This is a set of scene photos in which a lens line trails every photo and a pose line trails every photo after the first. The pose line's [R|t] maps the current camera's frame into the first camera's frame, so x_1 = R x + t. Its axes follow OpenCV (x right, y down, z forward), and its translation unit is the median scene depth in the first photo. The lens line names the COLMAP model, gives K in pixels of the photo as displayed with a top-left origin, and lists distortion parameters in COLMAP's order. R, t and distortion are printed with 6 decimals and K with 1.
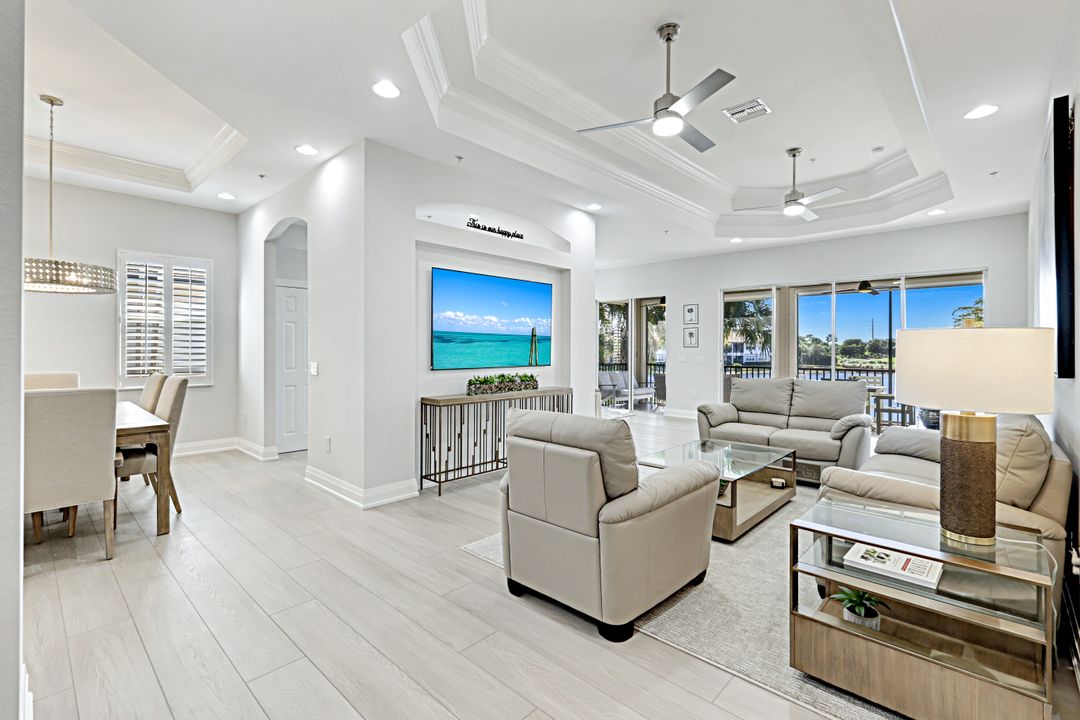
lens RADIAL K [[487.2, 0, 528.7], [0, 487.2, 347.9], [0, 0, 1]] dist [0.000799, -0.000450]
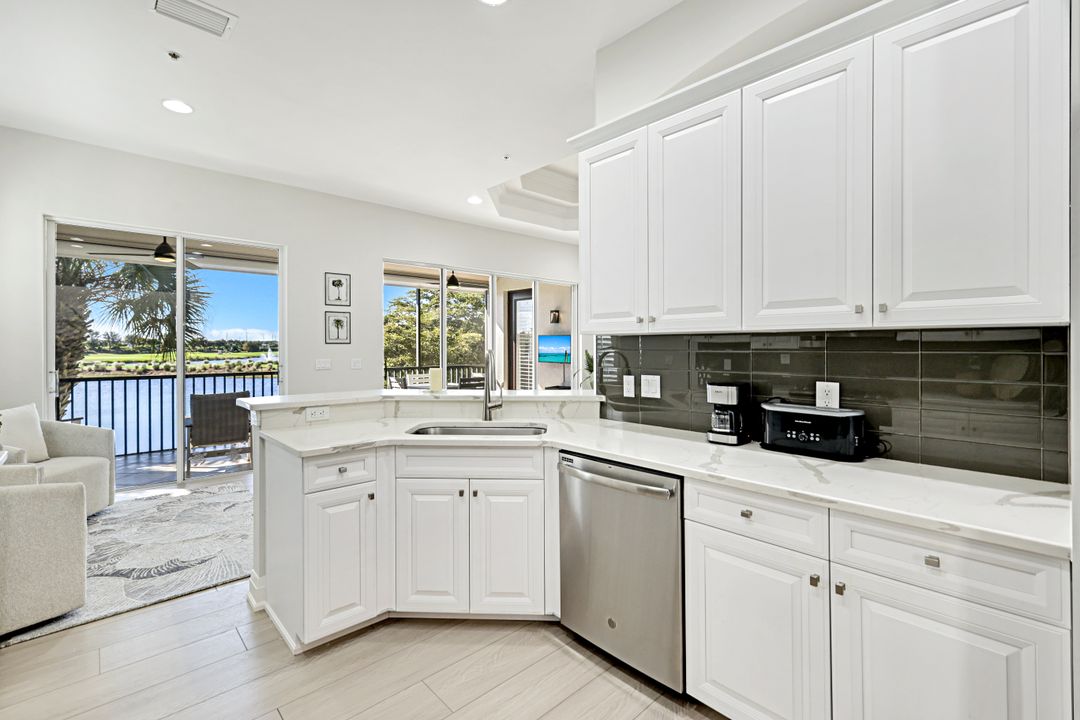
lens RADIAL K [[472.7, 0, 549.6], [0, 472.7, 349.6], [0, 0, 1]] dist [0.003455, 0.000419]
pose [[0.035446, -0.009593, 0.999326, -0.432771], [-0.000921, 0.999953, 0.009632, 0.000318], [-0.999371, -0.001262, 0.035435, 1.224828]]
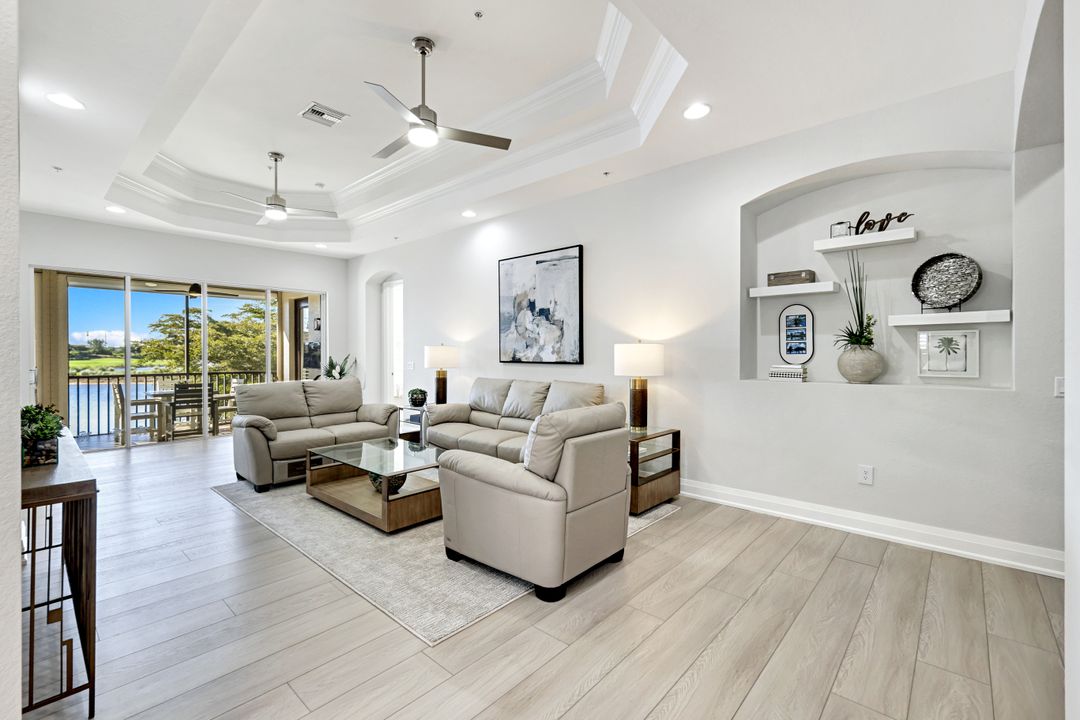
lens RADIAL K [[468.6, 0, 541.4], [0, 468.6, 355.5], [0, 0, 1]] dist [0.011632, 0.000193]
pose [[-0.040697, -0.007536, 0.999143, -0.482565], [-0.001911, 0.999970, 0.007465, -0.000159], [-0.999170, -0.001605, -0.040710, 0.526893]]
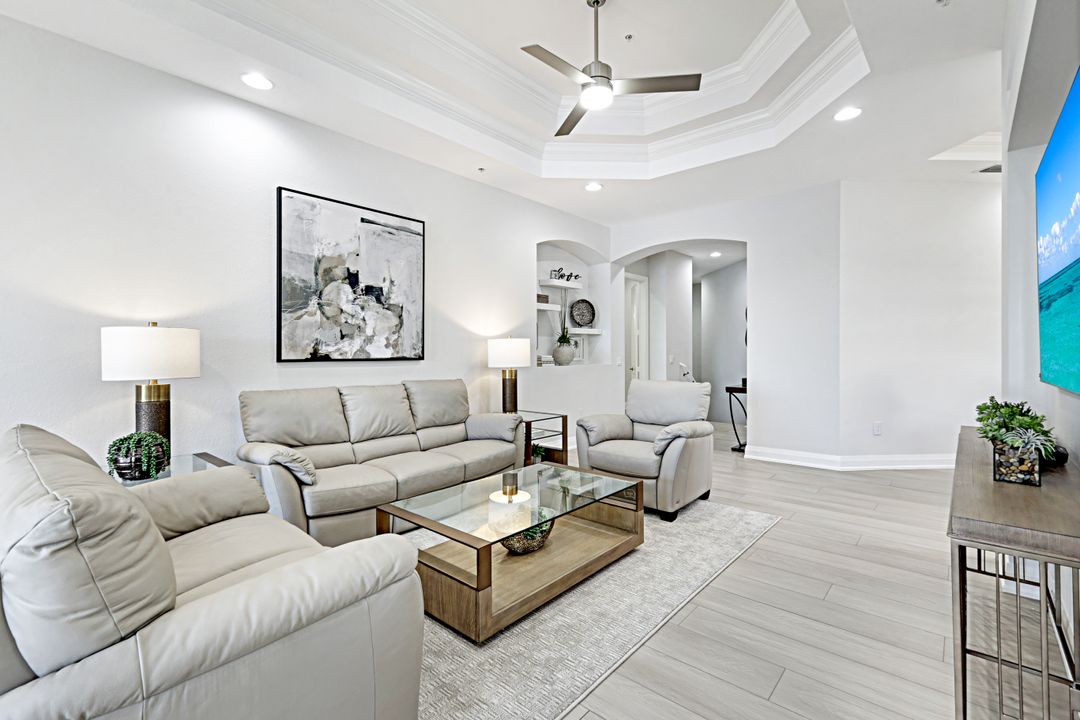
lens RADIAL K [[488.9, 0, 540.0], [0, 488.9, 360.0], [0, 0, 1]] dist [0.001744, 0.000121]
pose [[-0.998593, 0.001053, -0.053016, 0.296654], [0.000204, 0.999872, 0.016013, 0.011090], [0.053026, 0.015979, -0.998465, 1.269817]]
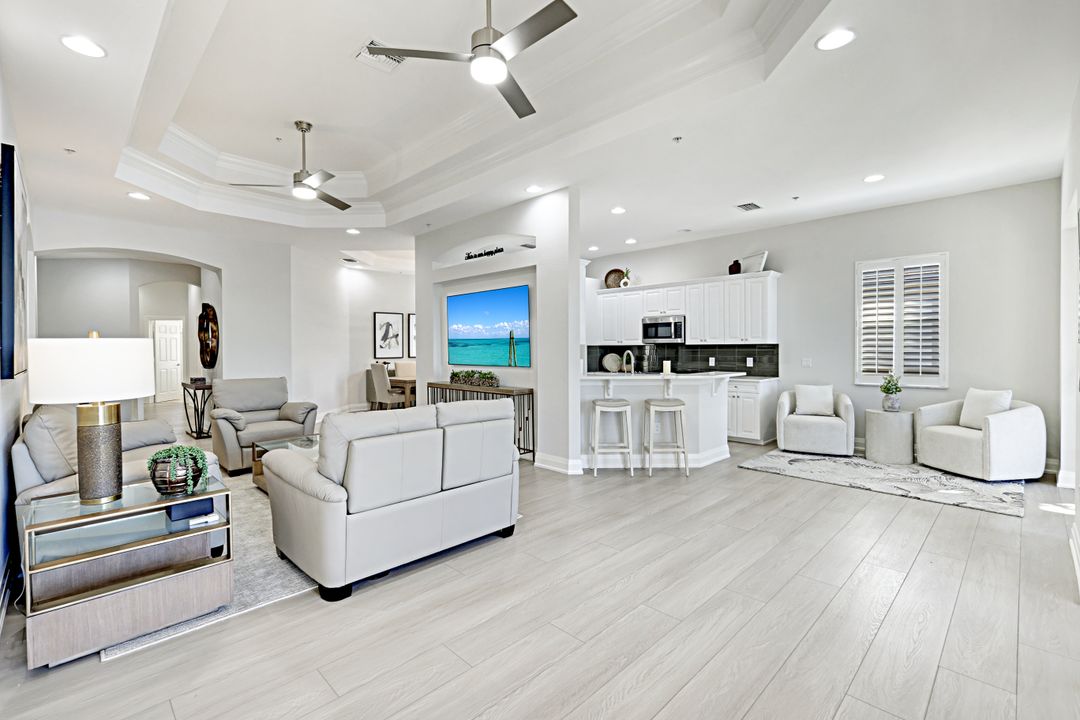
lens RADIAL K [[481.1, 0, 542.4], [0, 481.1, 351.1], [0, 0, 1]] dist [0.001816, 0.000136]
pose [[-0.015097, 0.006425, -0.999865, 1.108581], [0.009551, 0.999935, 0.006281, -0.003058], [0.999840, -0.009455, -0.015157, 1.130959]]
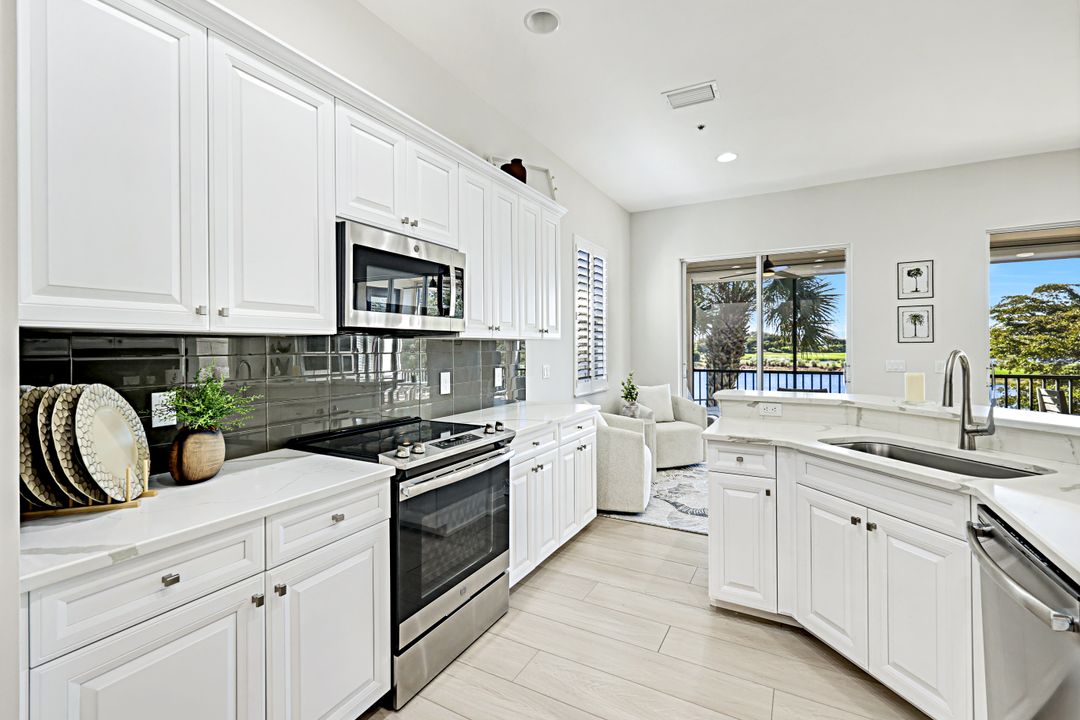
lens RADIAL K [[481.1, 0, 542.4], [0, 481.1, 351.1], [0, 0, 1]] dist [0.001816, 0.000136]
pose [[0.961526, -0.008914, 0.274570, -0.342719], [0.006501, 0.999932, 0.009695, 0.000308], [-0.274637, -0.007537, 0.961518, 1.045305]]
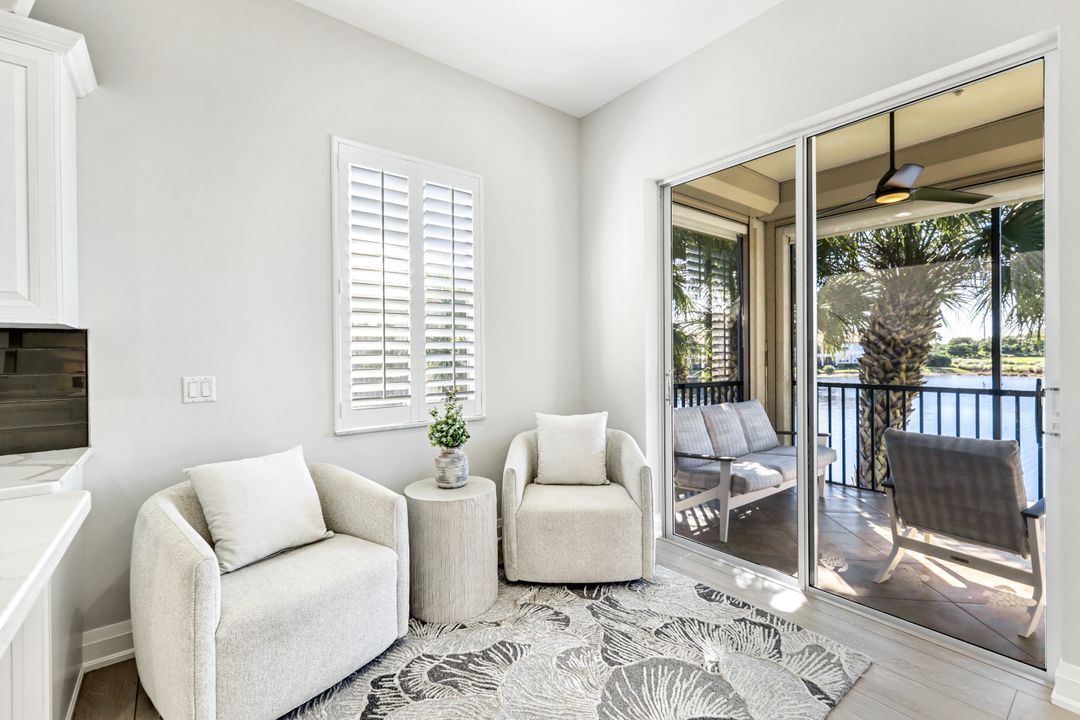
lens RADIAL K [[468.6, 0, 541.4], [0, 468.6, 355.5], [0, 0, 1]] dist [0.011632, 0.000193]
pose [[0.991480, -0.012017, -0.129702, 0.207552], [0.012941, 0.999897, 0.006281, 0.013844], [0.129613, -0.007906, 0.991533, 1.429293]]
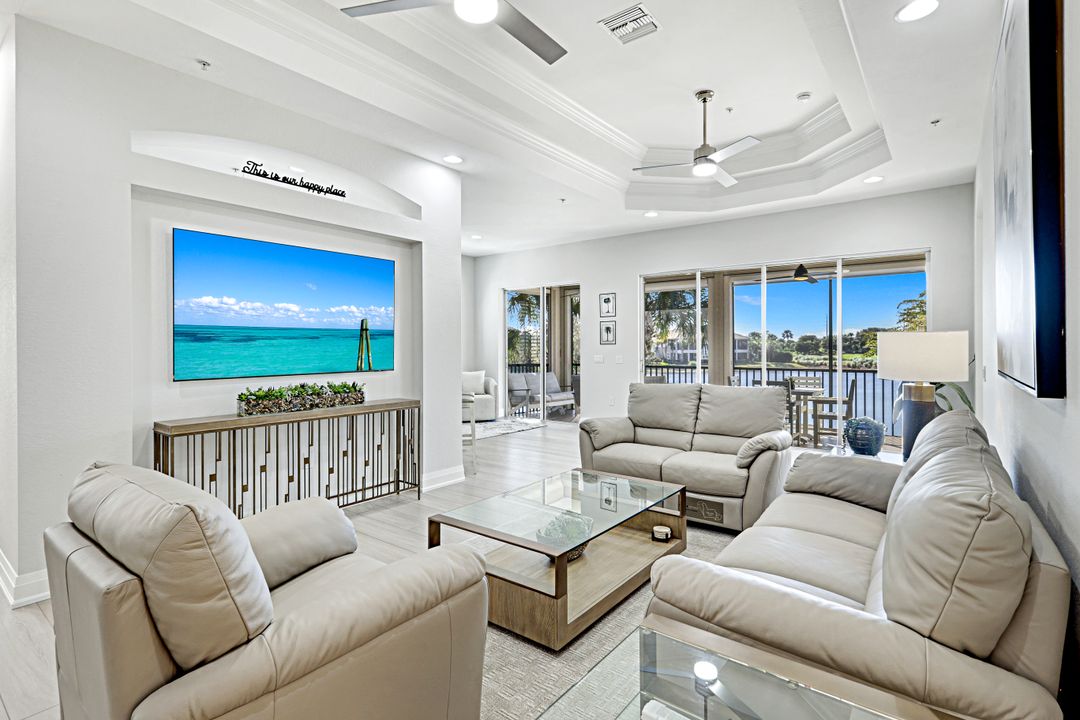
lens RADIAL K [[525.9, 0, 532.8], [0, 525.9, 348.6], [0, 0, 1]] dist [-0.000962, -0.000167]
pose [[0.994558, -0.006656, 0.103973, 0.188826], [0.006145, 0.999967, 0.005230, 0.000188], [-0.104004, -0.004563, 0.994566, 0.193578]]
